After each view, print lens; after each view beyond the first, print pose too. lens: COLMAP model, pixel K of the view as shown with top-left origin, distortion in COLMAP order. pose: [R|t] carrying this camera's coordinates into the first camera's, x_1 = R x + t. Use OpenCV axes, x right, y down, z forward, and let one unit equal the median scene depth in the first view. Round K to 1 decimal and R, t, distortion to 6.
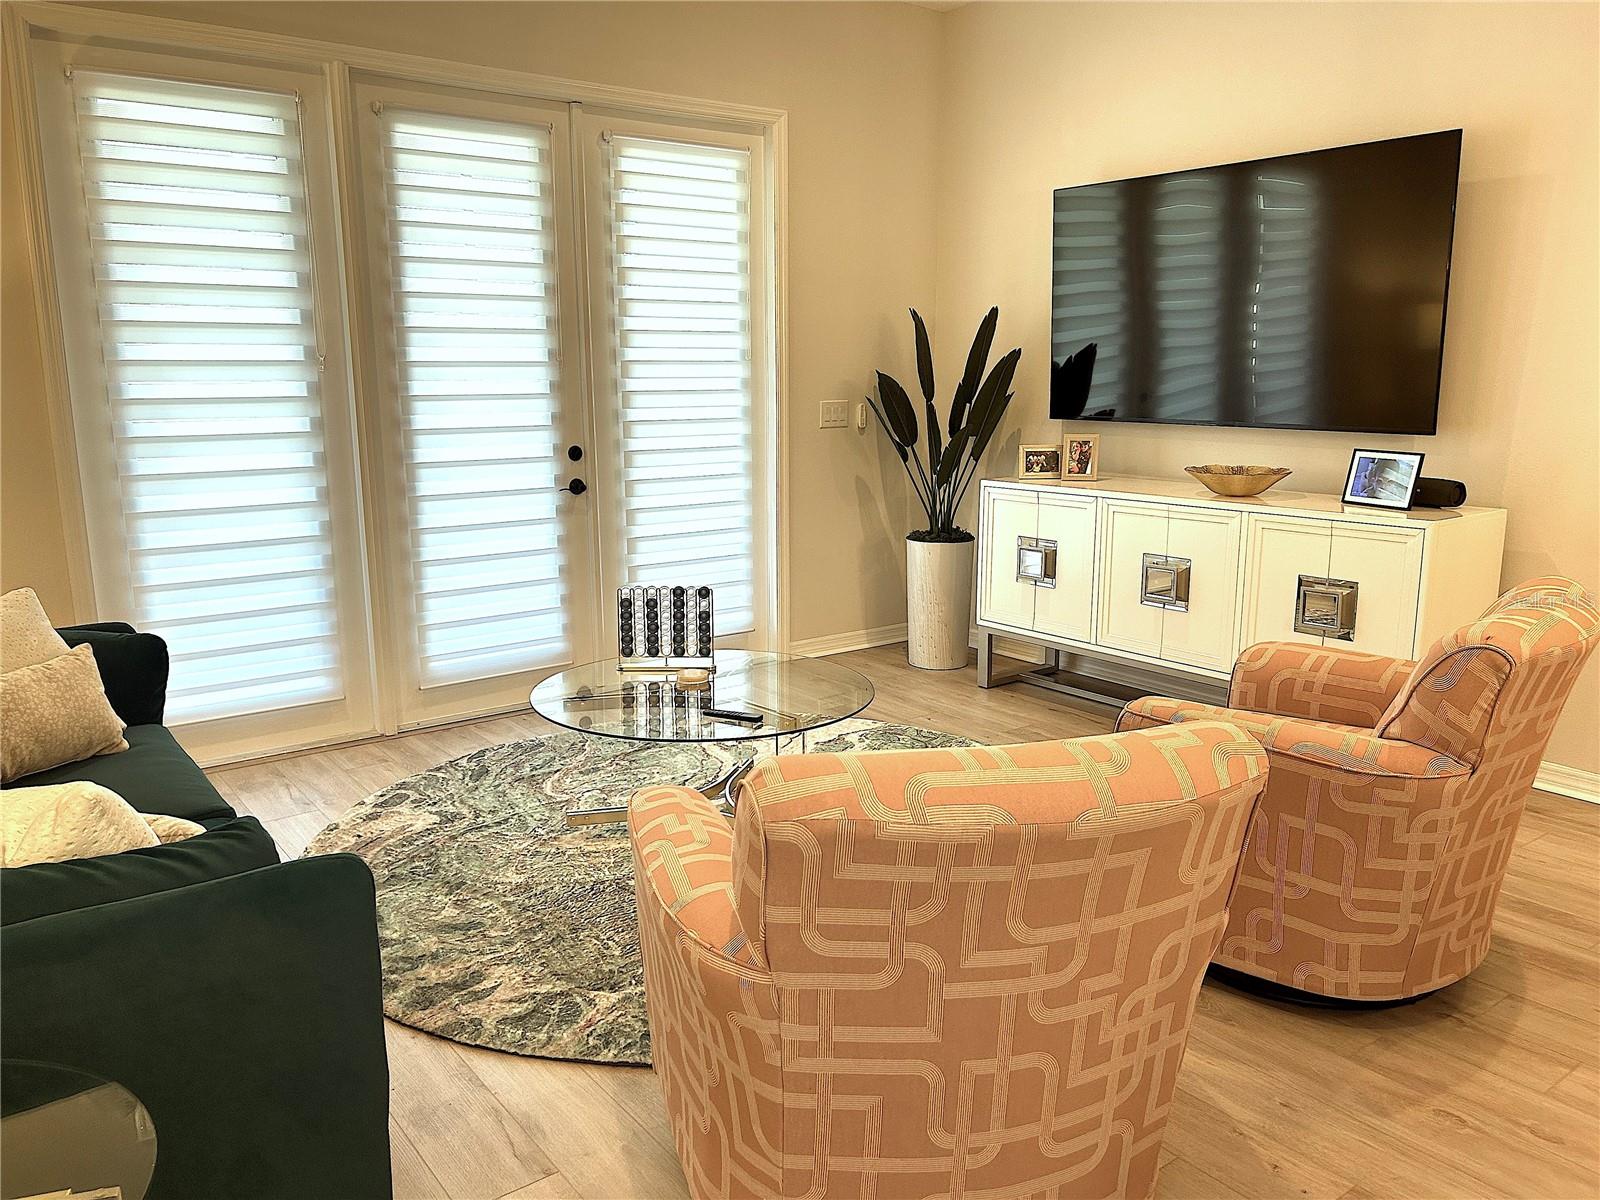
lens RADIAL K [[1205.7, 0, 802.0], [0, 1205.7, 609.4], [0, 0, 1]] dist [0.067716, -0.082681]
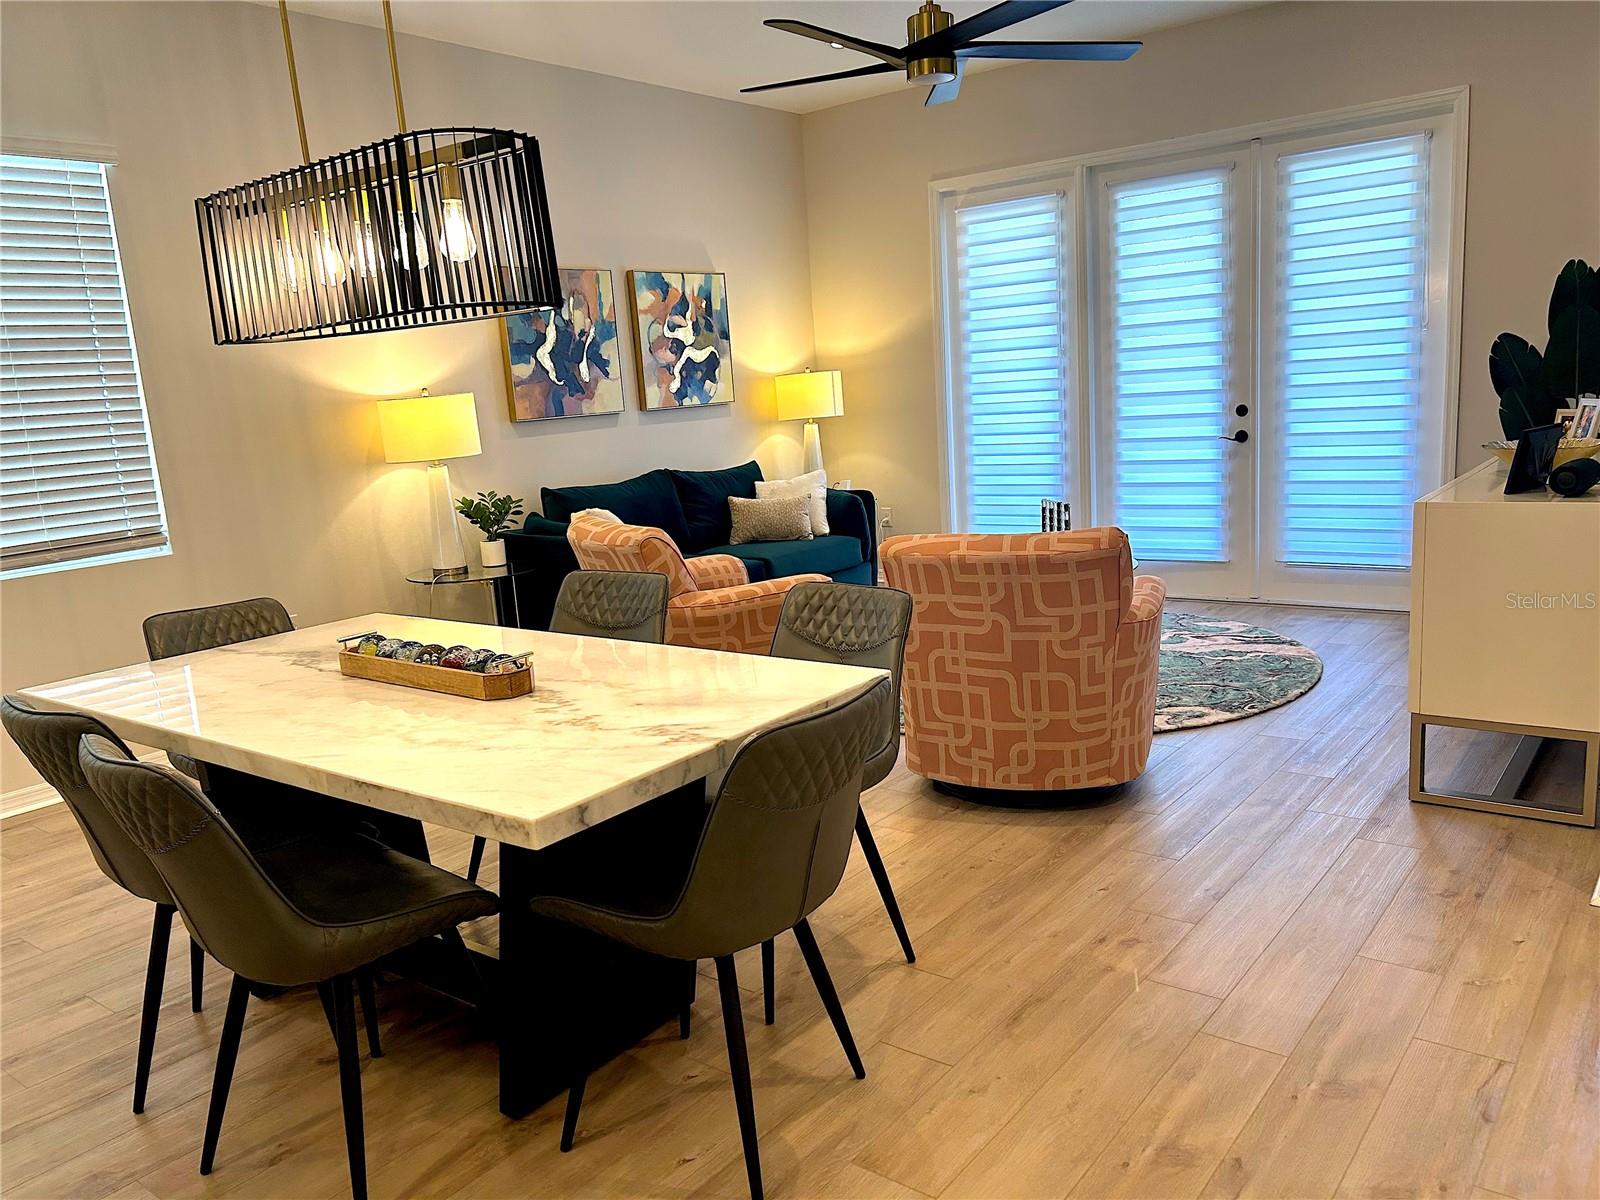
lens RADIAL K [[1205.7, 0, 801.7], [0, 1205.7, 615.4], [0, 0, 1]] dist [0.067716, -0.082681]
pose [[0.262207, 0.177745, -0.948501, 1.225233], [-0.128057, 0.980607, 0.148361, -0.060505], [0.956477, 0.082561, 0.279884, 0.262002]]
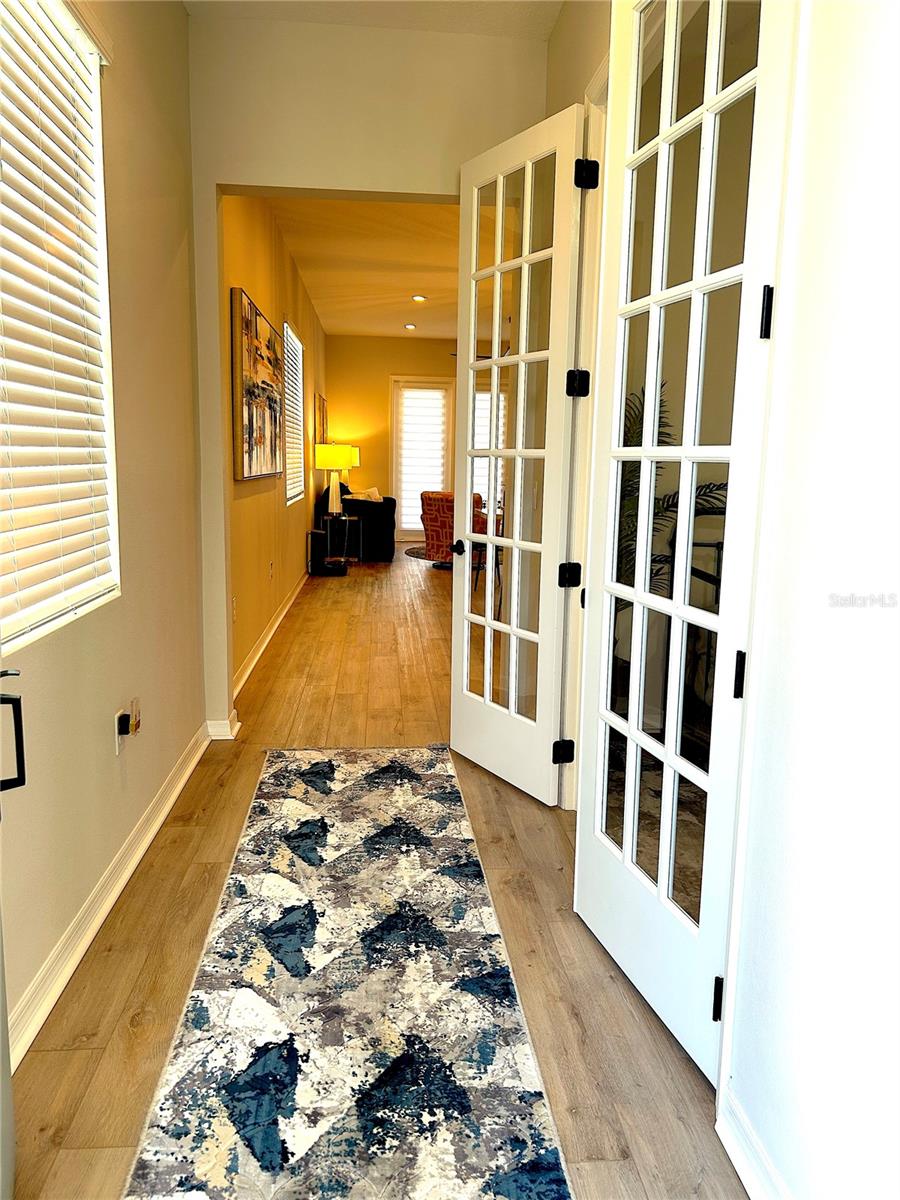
lens RADIAL K [[904.3, 0, 449.7], [0, 904.3, 604.2], [0, 0, 1]] dist [0.067716, -0.082681]
pose [[0.841322, 0.111233, -0.528966, 1.502468], [-0.134116, 0.990953, -0.004930, 0.383948], [0.523632, 0.075090, 0.848629, -1.817128]]
